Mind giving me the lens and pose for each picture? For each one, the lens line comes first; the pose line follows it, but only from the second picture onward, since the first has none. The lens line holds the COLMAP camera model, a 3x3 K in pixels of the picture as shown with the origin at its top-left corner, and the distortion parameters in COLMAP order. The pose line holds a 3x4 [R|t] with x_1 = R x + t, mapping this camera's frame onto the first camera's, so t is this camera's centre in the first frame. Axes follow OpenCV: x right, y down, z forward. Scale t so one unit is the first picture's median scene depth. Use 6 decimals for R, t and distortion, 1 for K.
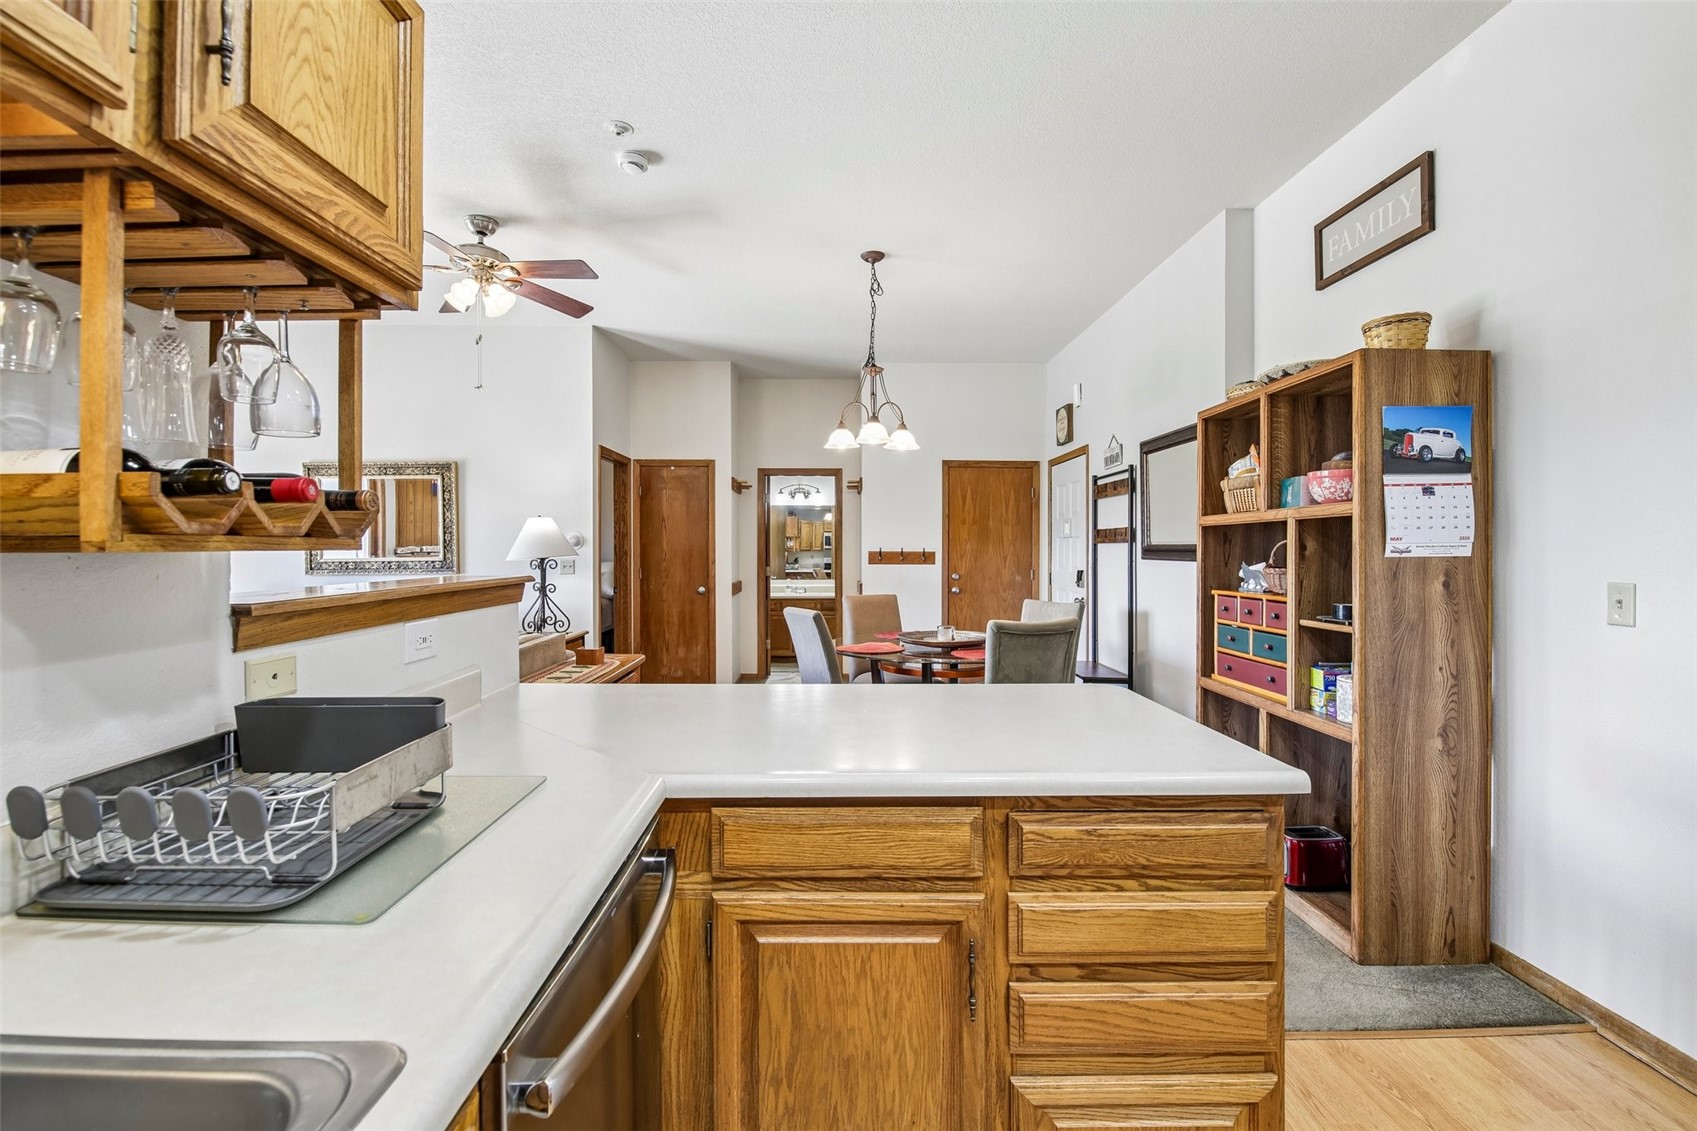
lens RADIAL K [[737.4, 0, 837.6], [0, 737.4, 558.9], [0, 0, 1]] dist [-0.001703, -0.009446]
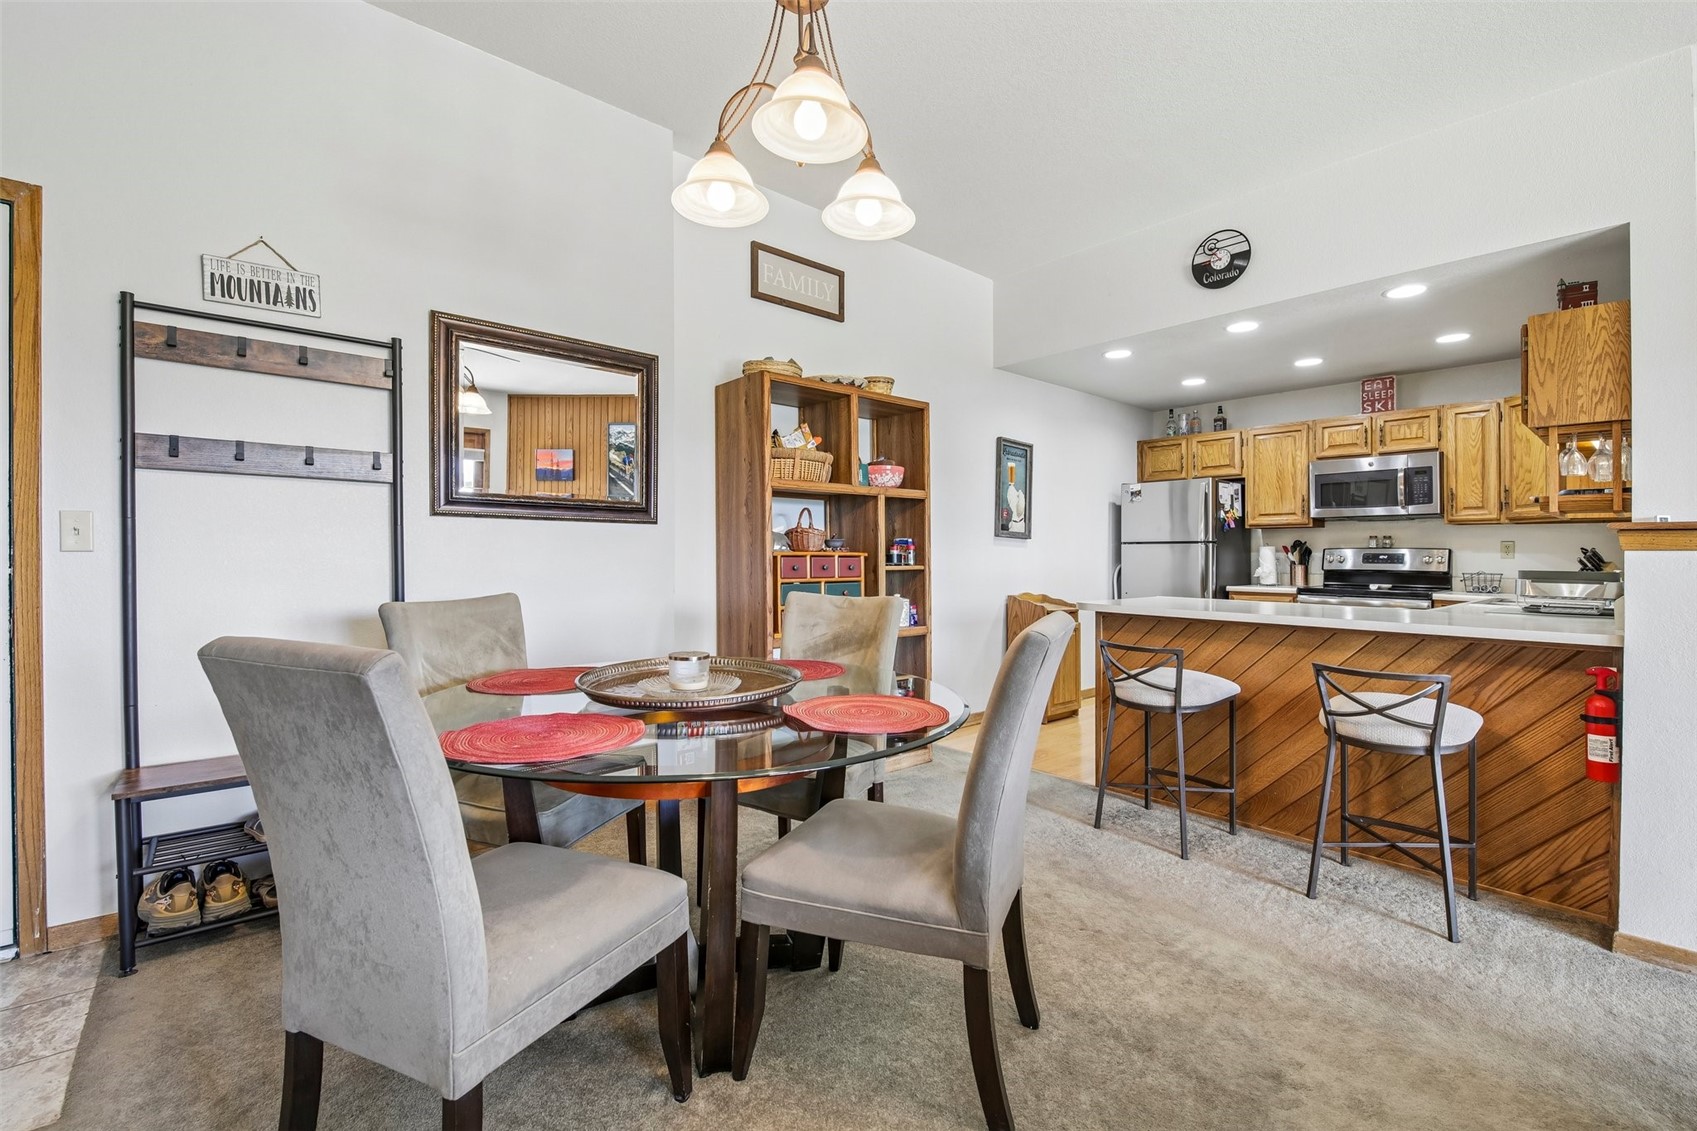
lens RADIAL K [[751.9, 0, 858.5], [0, 751.9, 529.7], [0, 0, 1]] dist [0.002114, -0.013187]
pose [[-0.665350, 0.020145, 0.746259, -0.221614], [0.002456, 0.999690, -0.024796, 0.024761], [-0.746527, -0.014665, -0.665193, 1.054119]]
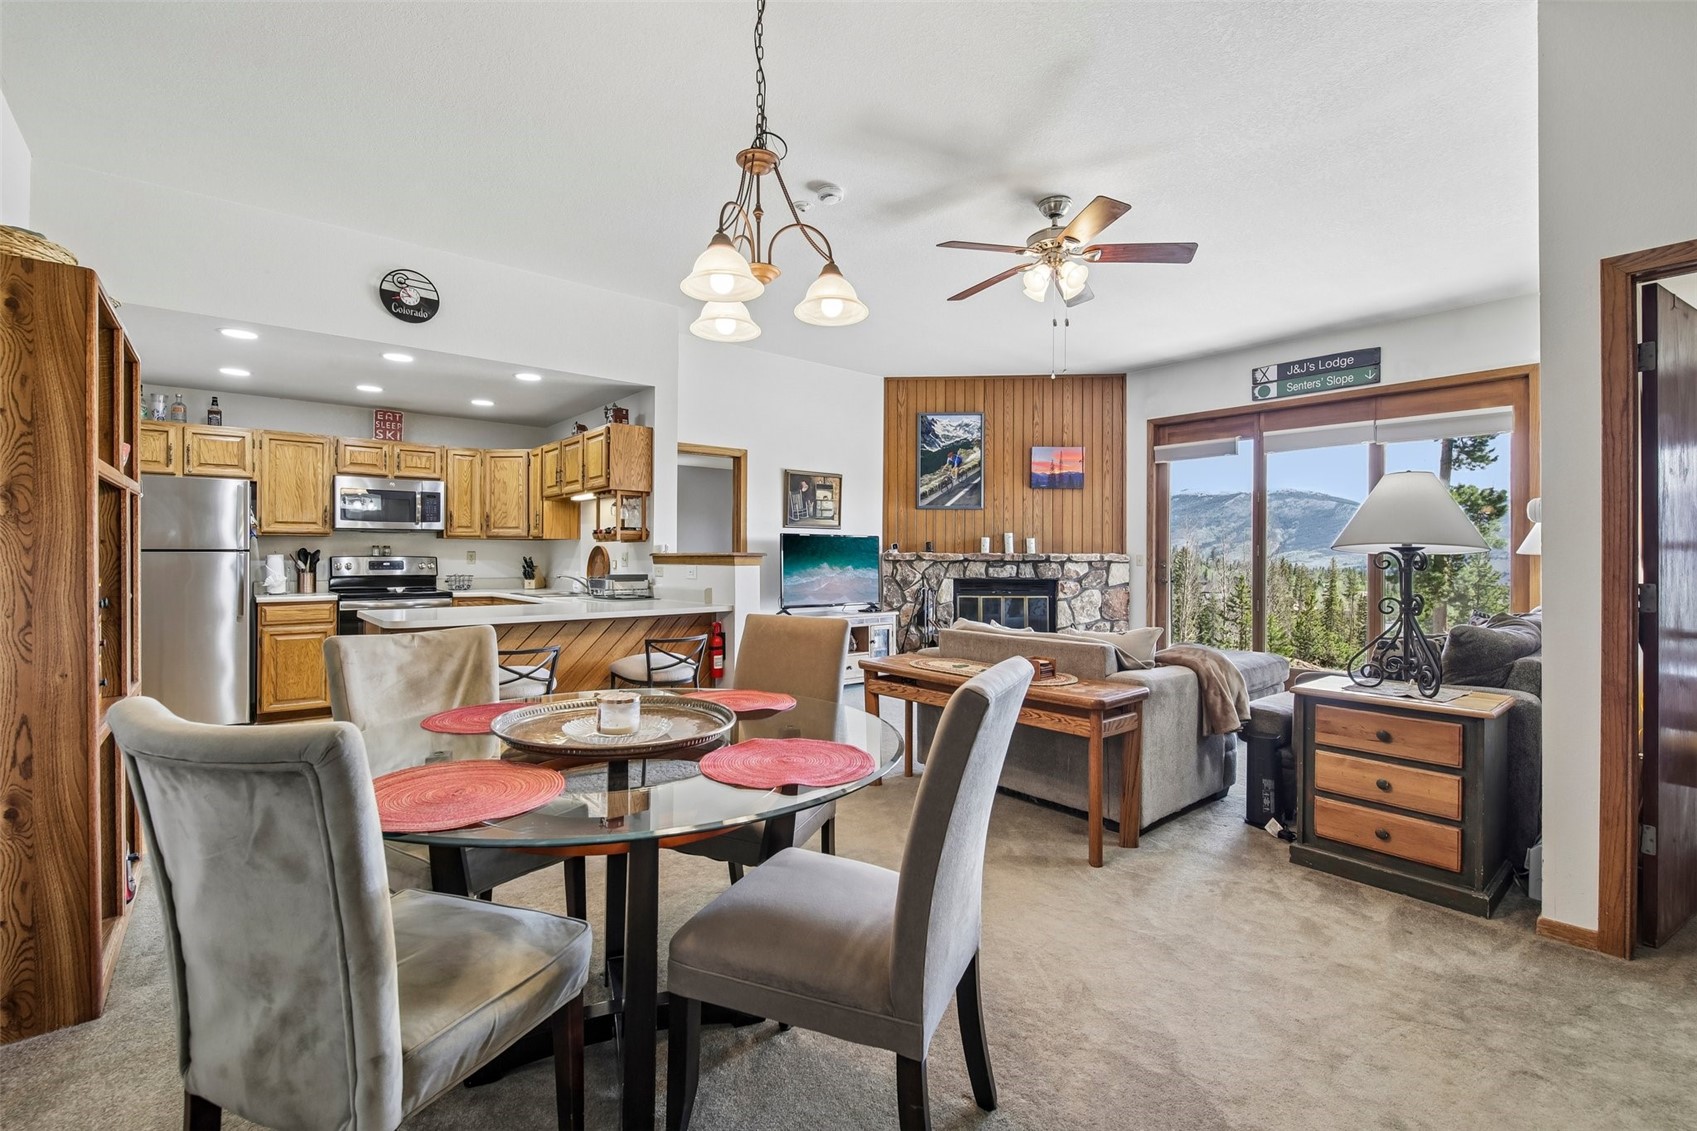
lens RADIAL K [[740.9, 0, 841.8], [0, 740.9, 554.2], [0, 0, 1]] dist [0.000330, -0.000352]
pose [[-0.774516, -0.006470, -0.632522, 0.274439], [-0.013112, 0.999897, 0.005828, 0.005722], [0.632419, 0.012807, -0.774521, 1.227213]]
